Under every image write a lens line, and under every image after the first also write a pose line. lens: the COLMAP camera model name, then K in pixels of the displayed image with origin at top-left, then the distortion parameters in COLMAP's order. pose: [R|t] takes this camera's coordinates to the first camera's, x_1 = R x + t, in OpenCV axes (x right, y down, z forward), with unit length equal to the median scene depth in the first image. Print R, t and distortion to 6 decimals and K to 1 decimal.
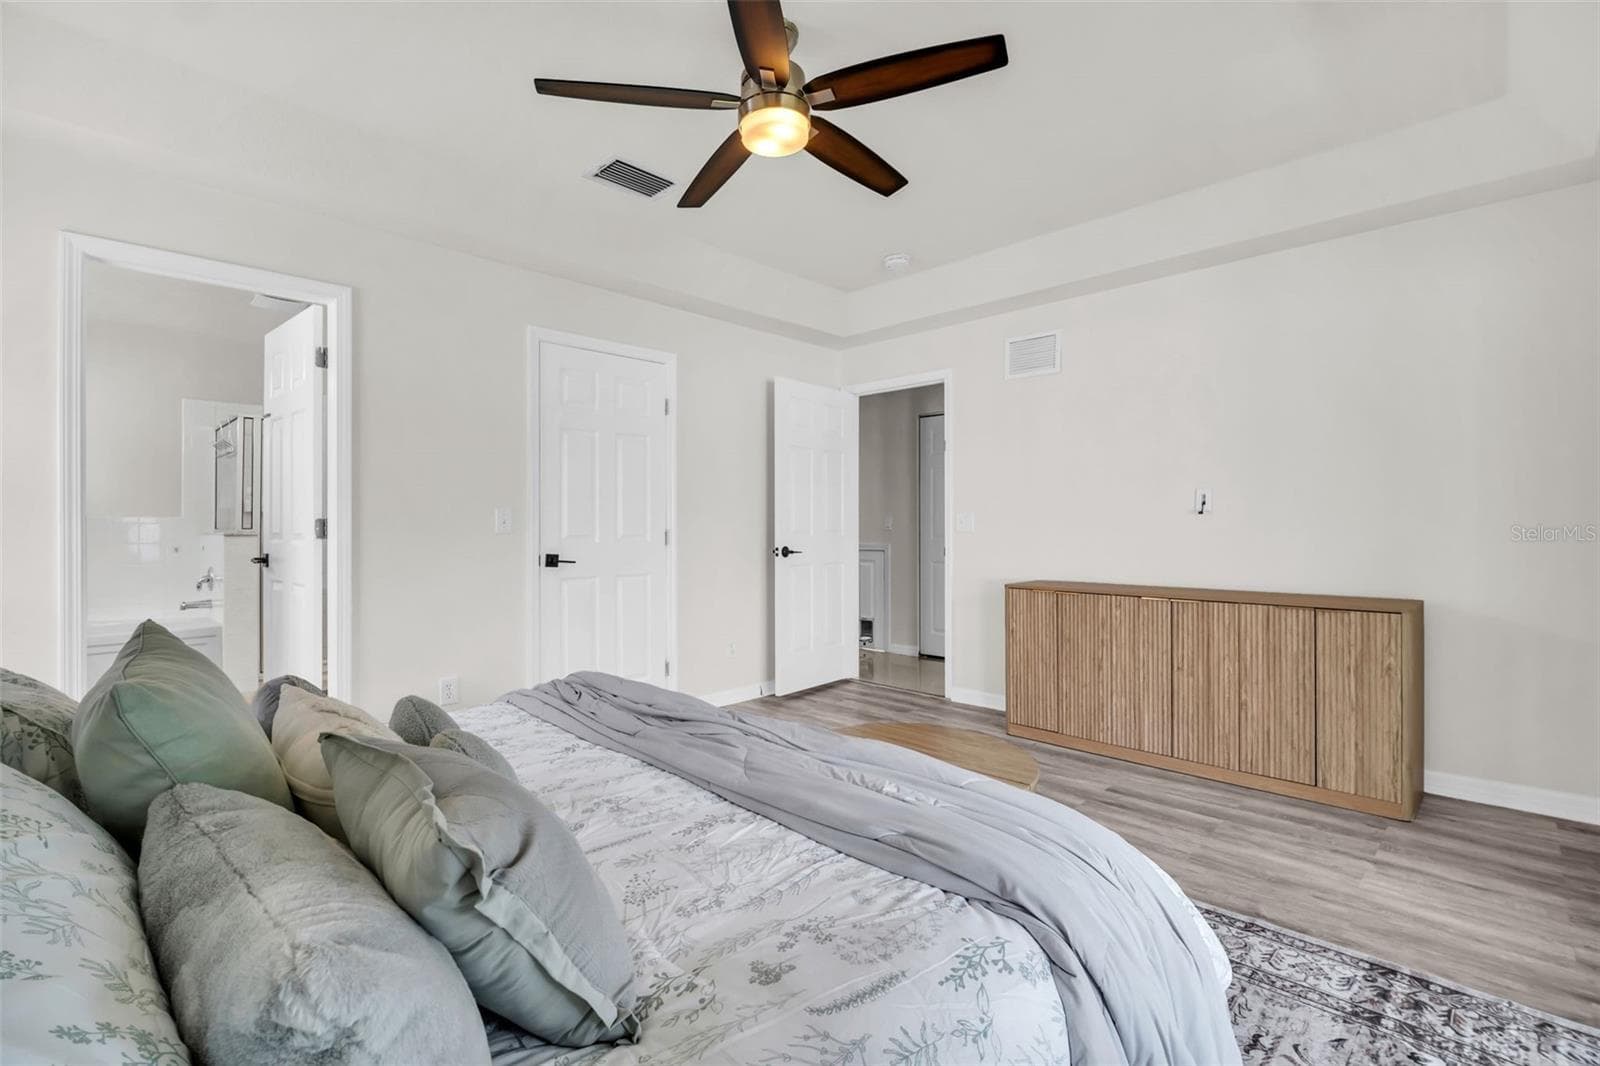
lens RADIAL K [[730.4, 0, 805.0], [0, 730.4, 528.4], [0, 0, 1]] dist [-0.003037, -0.000584]
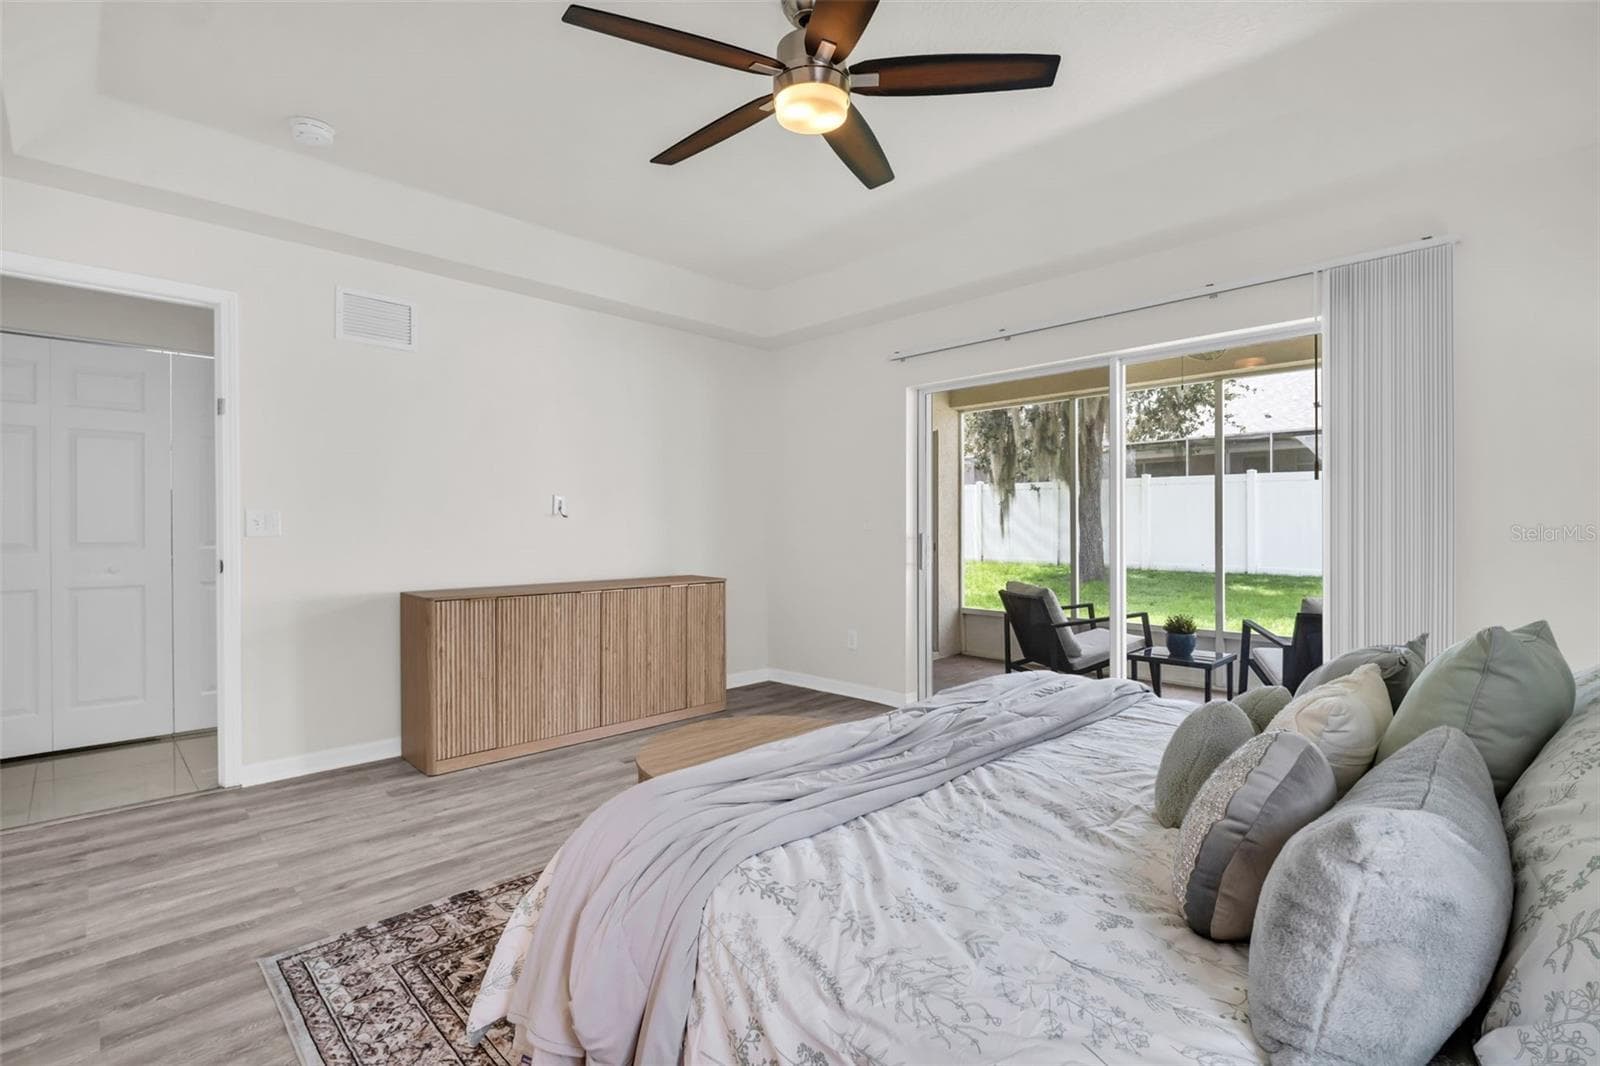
lens RADIAL K [[730.4, 0, 805.0], [0, 730.4, 528.4], [0, 0, 1]] dist [-0.003037, -0.000584]
pose [[0.005222, 0.003709, 0.999979, -0.634561], [0.006141, 0.999974, -0.003741, 0.003937], [-0.999968, 0.006161, 0.005199, 0.643867]]
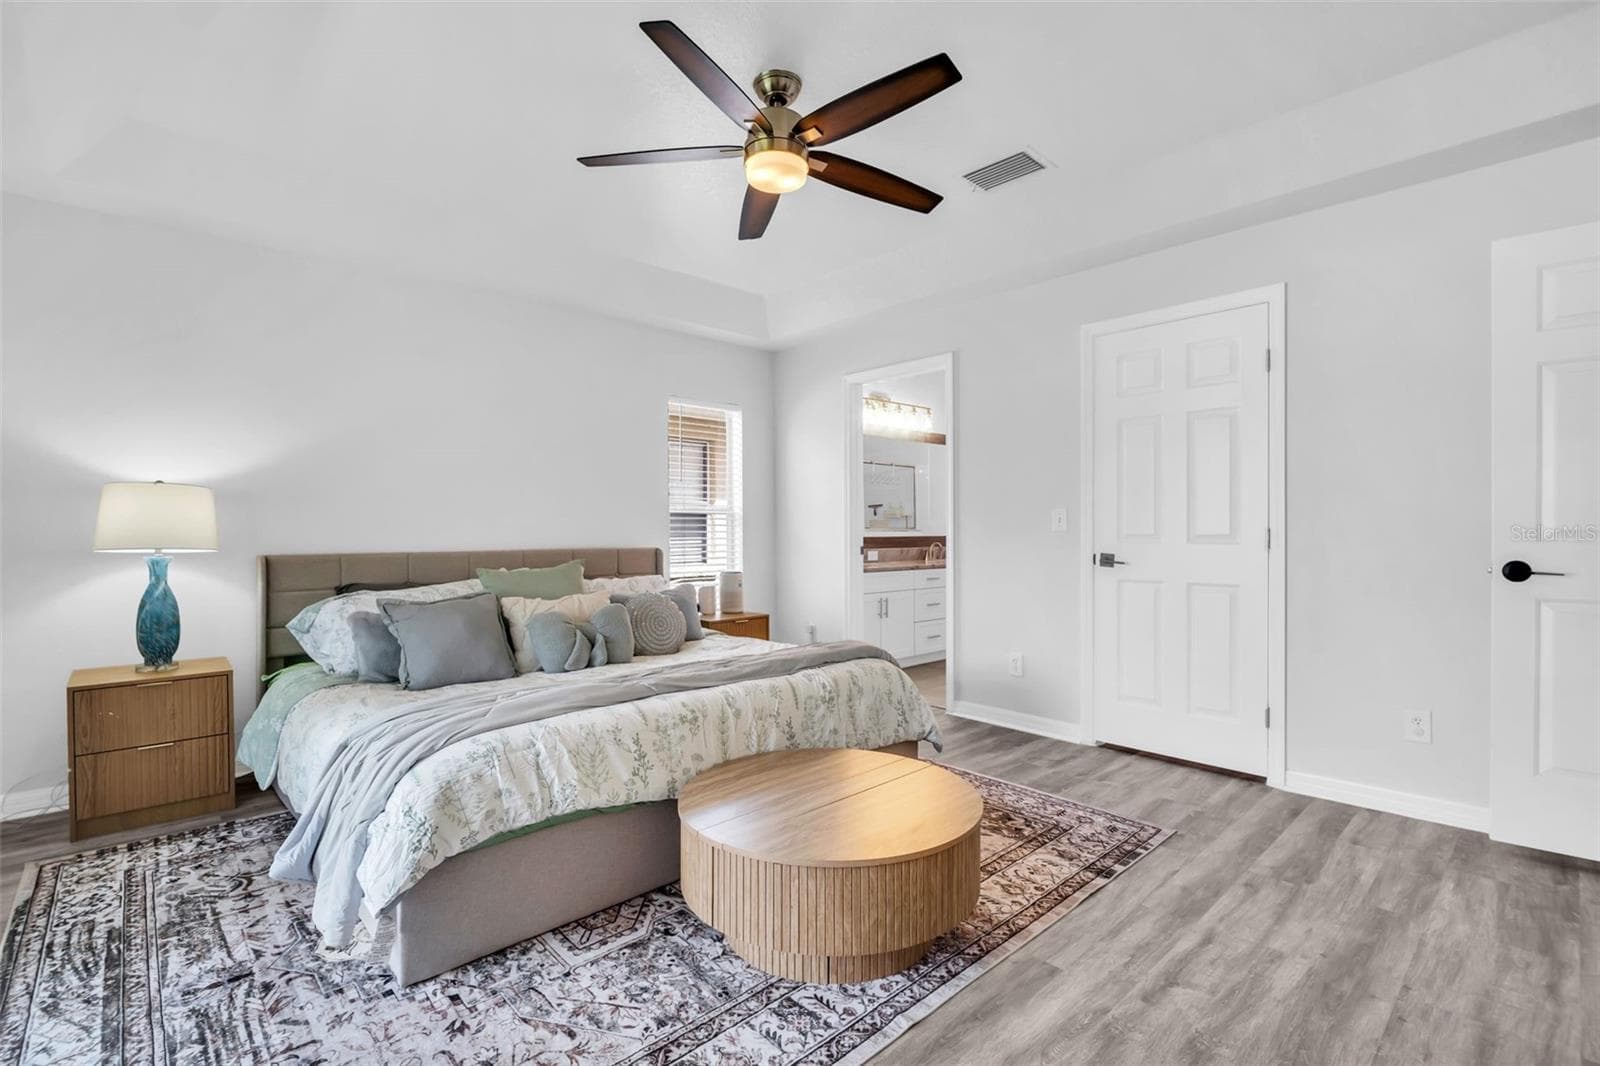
lens RADIAL K [[730.4, 0, 805.0], [0, 730.4, 528.4], [0, 0, 1]] dist [-0.003037, -0.000584]
pose [[-0.040676, -0.003246, -0.999167, 0.689850], [-0.002953, 0.999991, -0.003129, 0.007000], [0.999168, 0.002824, -0.040685, 0.696461]]
